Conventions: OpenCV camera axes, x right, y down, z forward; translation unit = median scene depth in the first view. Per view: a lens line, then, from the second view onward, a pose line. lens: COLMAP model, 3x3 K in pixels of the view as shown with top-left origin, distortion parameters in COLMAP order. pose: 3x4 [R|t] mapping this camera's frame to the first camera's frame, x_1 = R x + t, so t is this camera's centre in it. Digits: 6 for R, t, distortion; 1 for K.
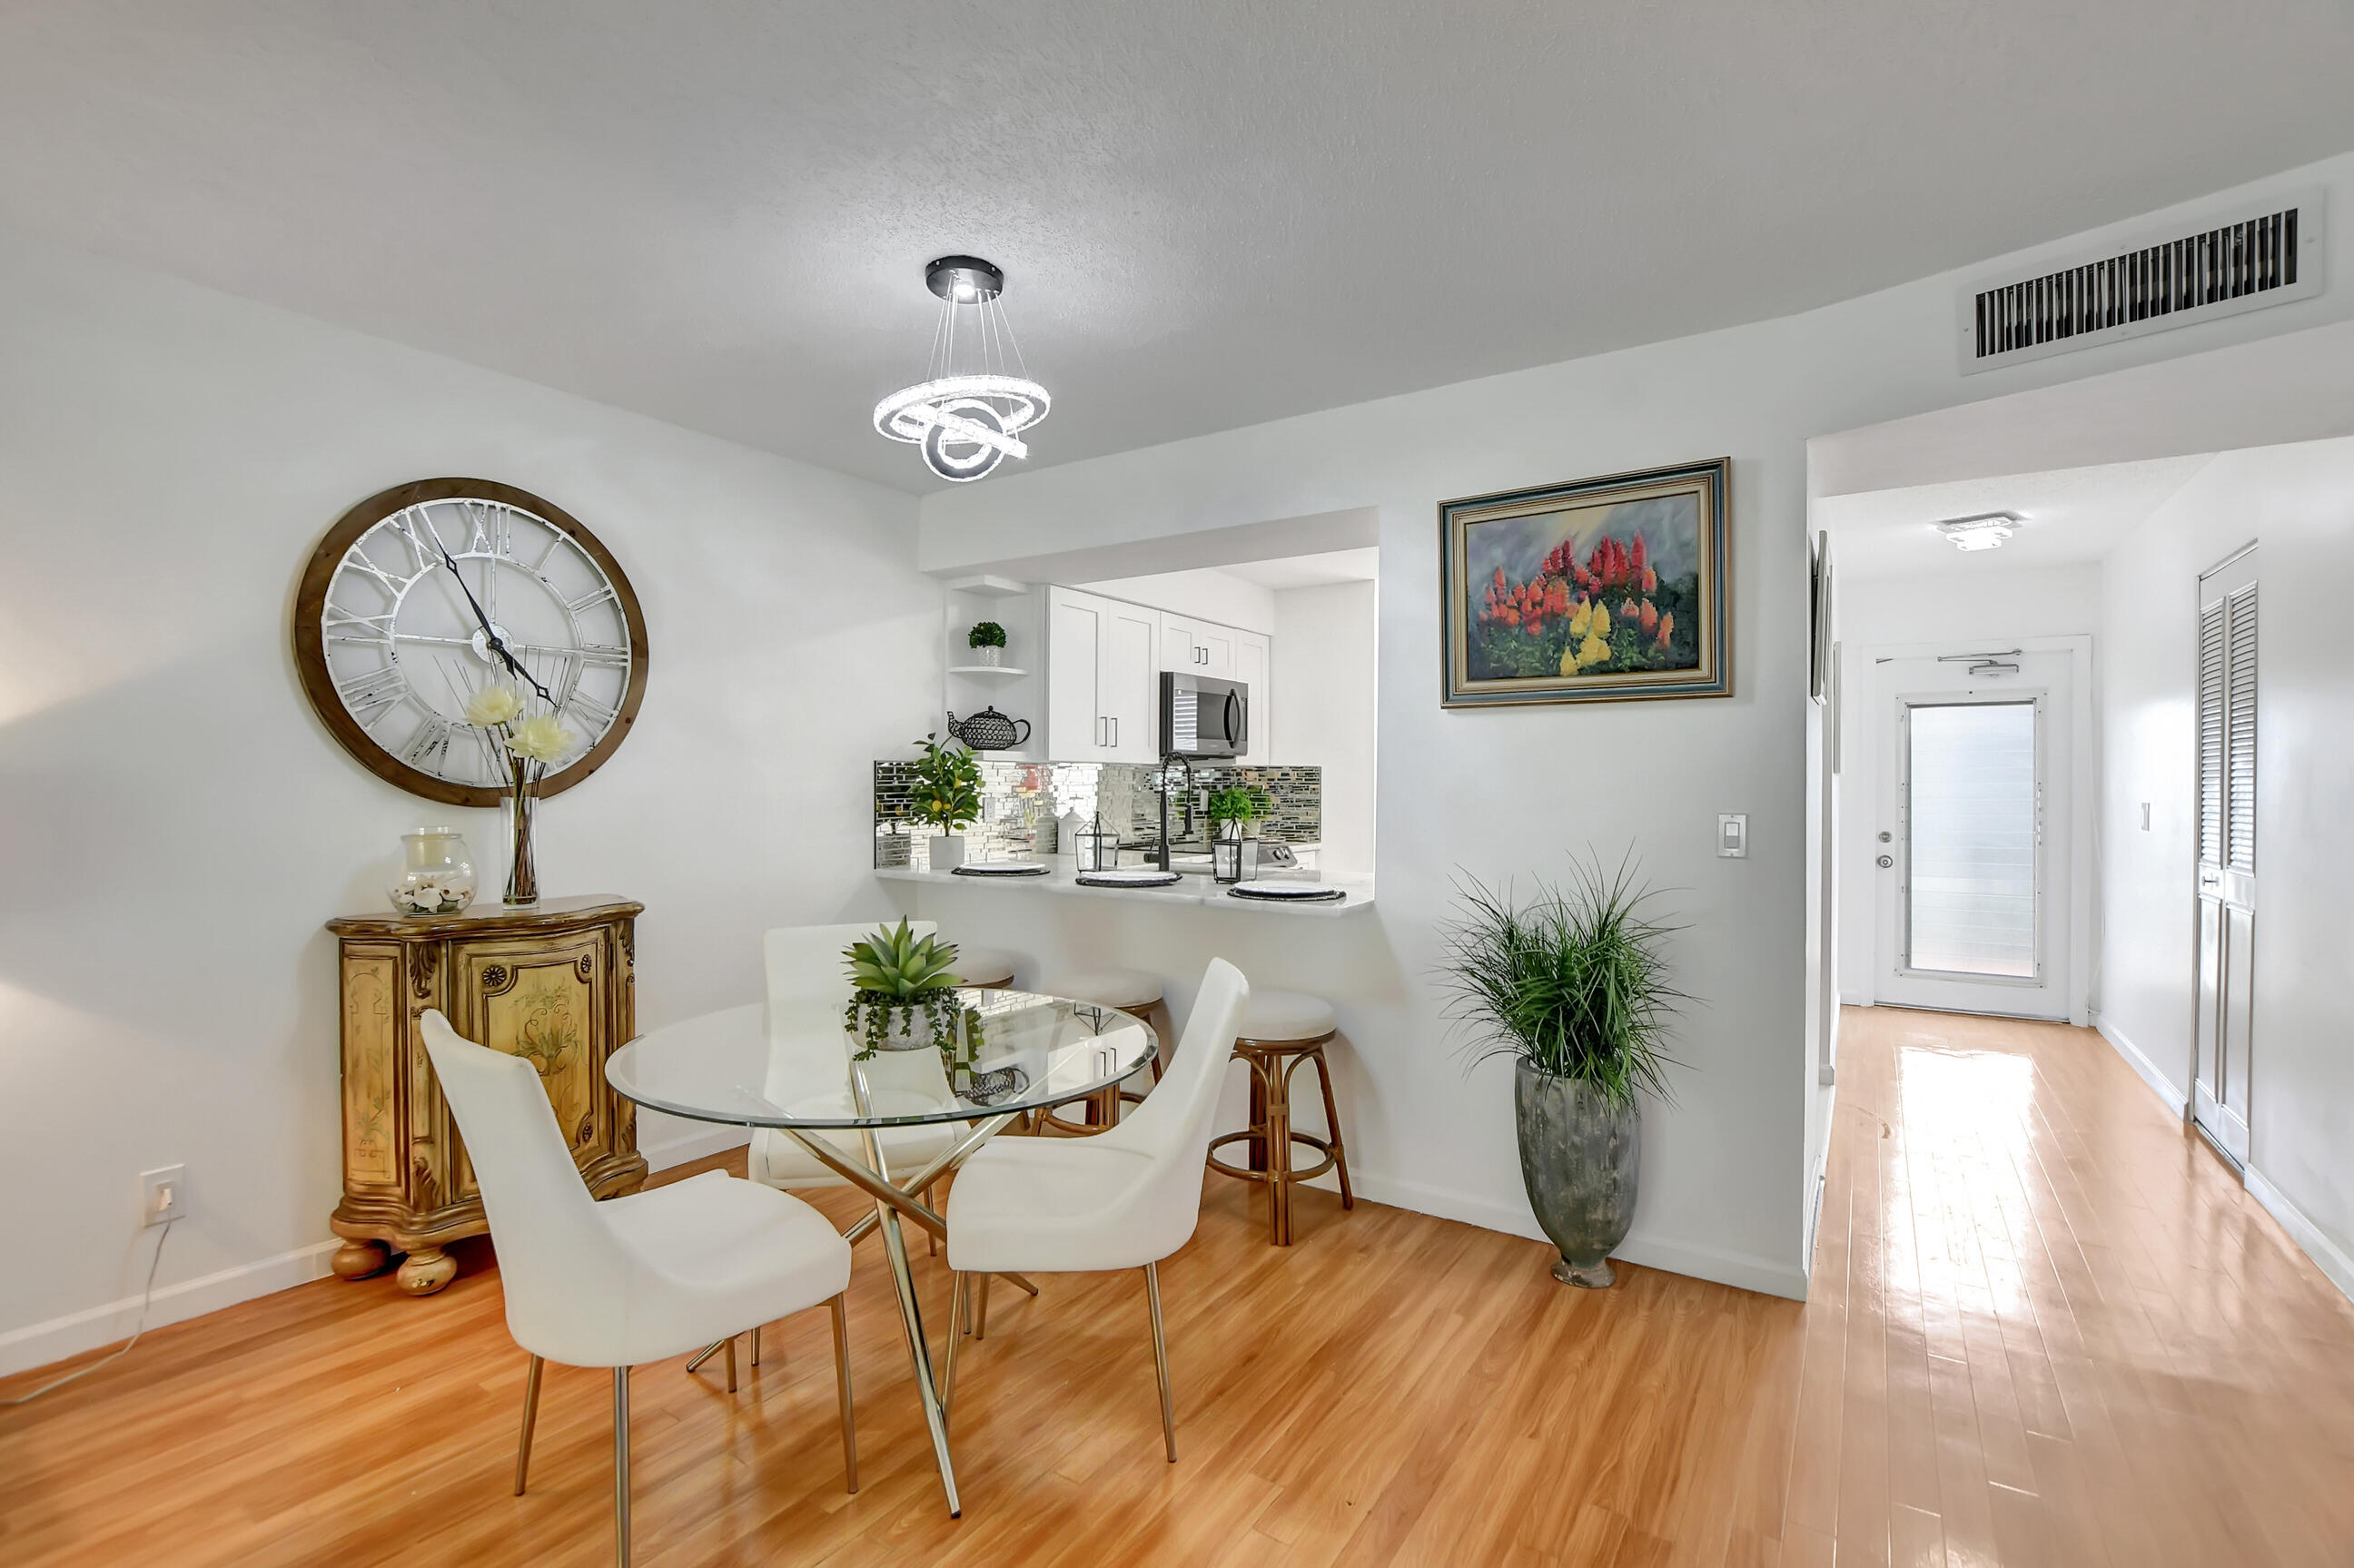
lens RADIAL K [[1074.1, 0, 1141.6], [0, 1074.1, 784.2], [0, 0, 1]] dist [-0.032511, 0.000201]
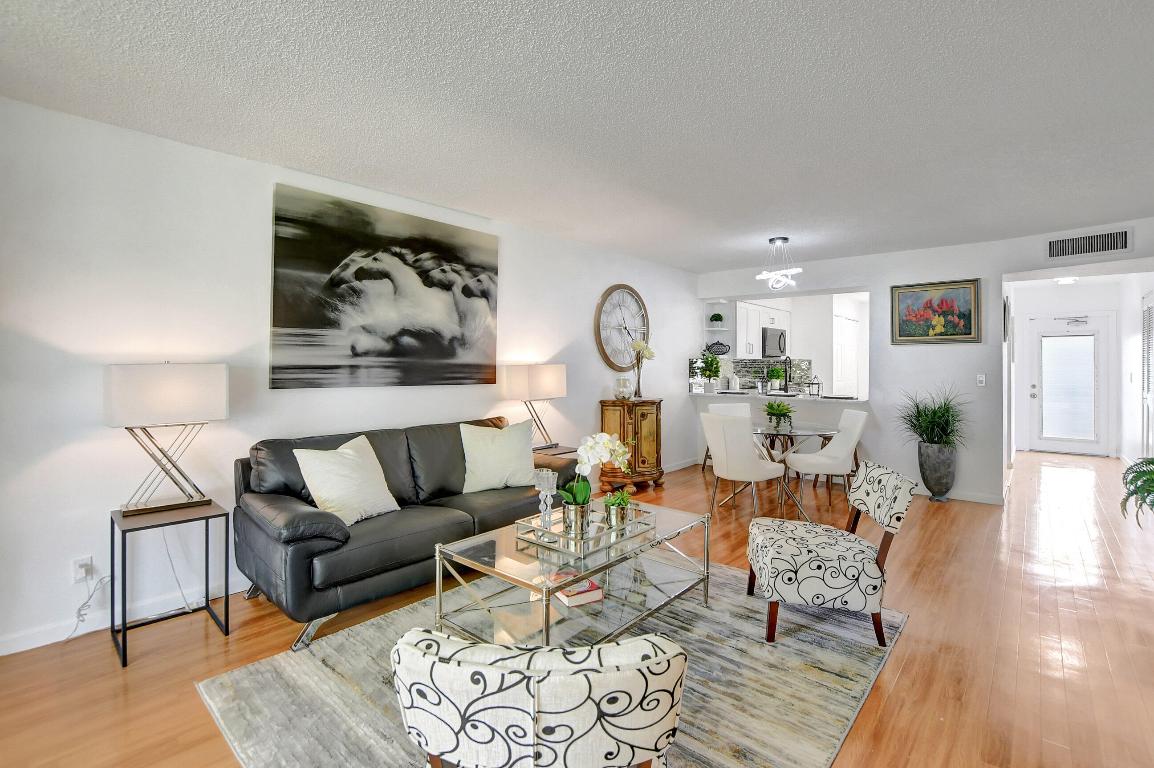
lens RADIAL K [[525.3, 0, 577.3], [0, 525.3, 359.6], [0, 0, 1]] dist [-0.034575, -0.000117]
pose [[0.991734, -0.000270, -0.128309, -0.557355], [-0.001272, 0.999928, -0.011939, 0.000060], [0.128303, 0.012004, 0.991662, -0.873534]]
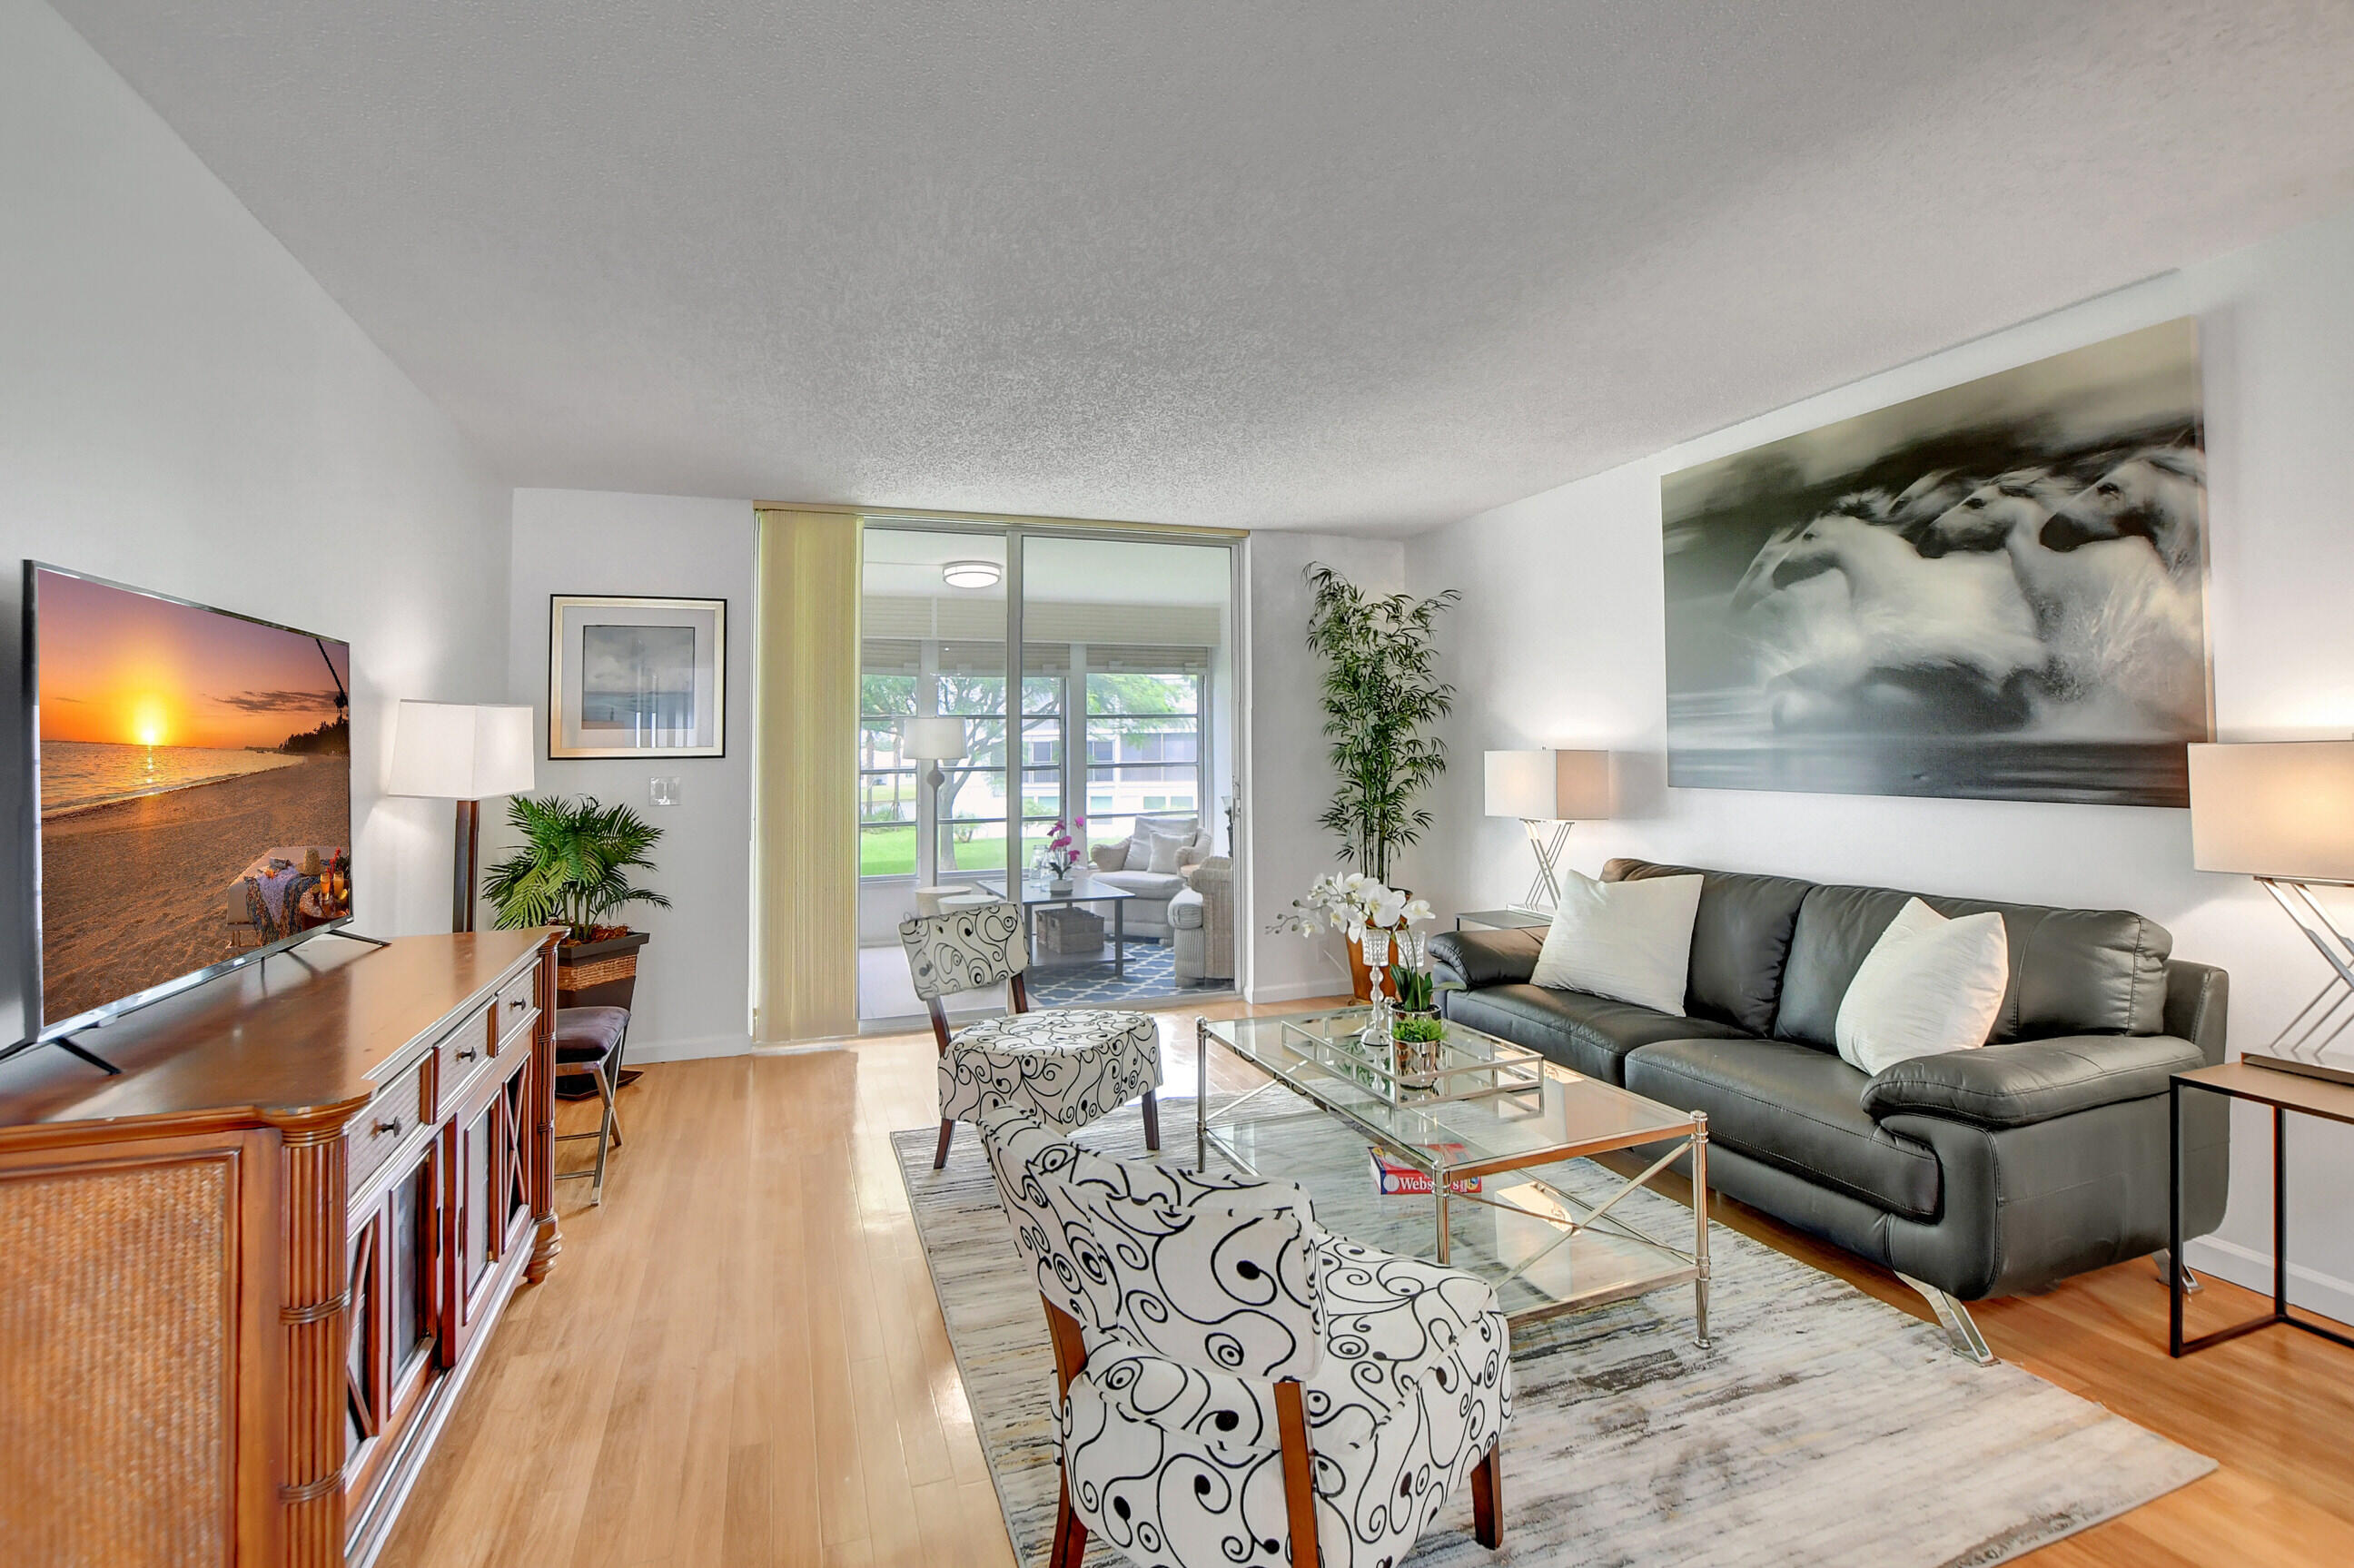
lens RADIAL K [[1082.3, 0, 1206.9], [0, 1082.3, 711.2], [0, 0, 1]] dist [-0.002326, -0.000353]
pose [[-0.555090, -0.028702, -0.831295, 0.221856], [0.006903, 0.999211, -0.039109, -0.000881], [0.831762, -0.027447, -0.554454, 0.341229]]
